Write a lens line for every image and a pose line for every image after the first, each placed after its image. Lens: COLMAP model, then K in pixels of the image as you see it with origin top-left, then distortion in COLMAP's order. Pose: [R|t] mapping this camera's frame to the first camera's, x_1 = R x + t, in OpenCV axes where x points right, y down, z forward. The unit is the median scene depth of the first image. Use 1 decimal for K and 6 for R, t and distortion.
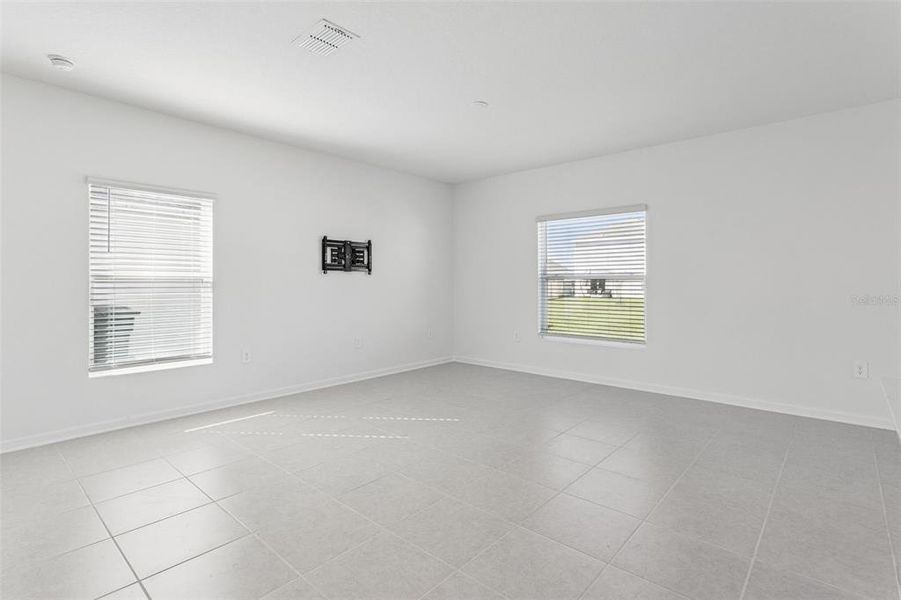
lens RADIAL K [[434.4, 0, 450.7], [0, 434.4, 294.7], [0, 0, 1]] dist [-0.002644, 0.000250]
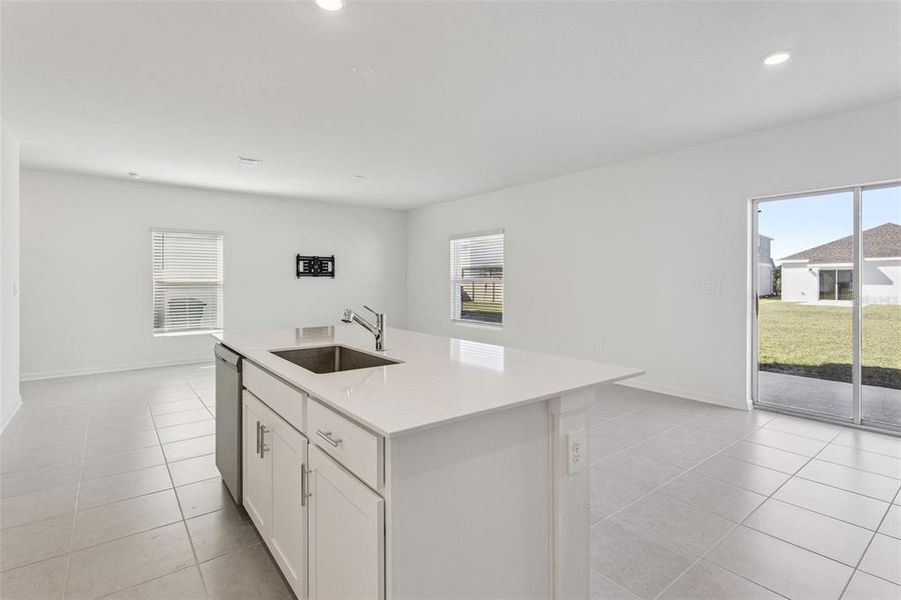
lens RADIAL K [[434.4, 0, 443.7], [0, 434.4, 282.2], [0, 0, 1]] dist [-0.002644, 0.000250]
pose [[0.982467, -0.002171, -0.186424, 0.498892], [-0.002297, 0.999715, -0.023749, 0.000223], [0.186422, 0.023761, 0.982182, -0.408244]]
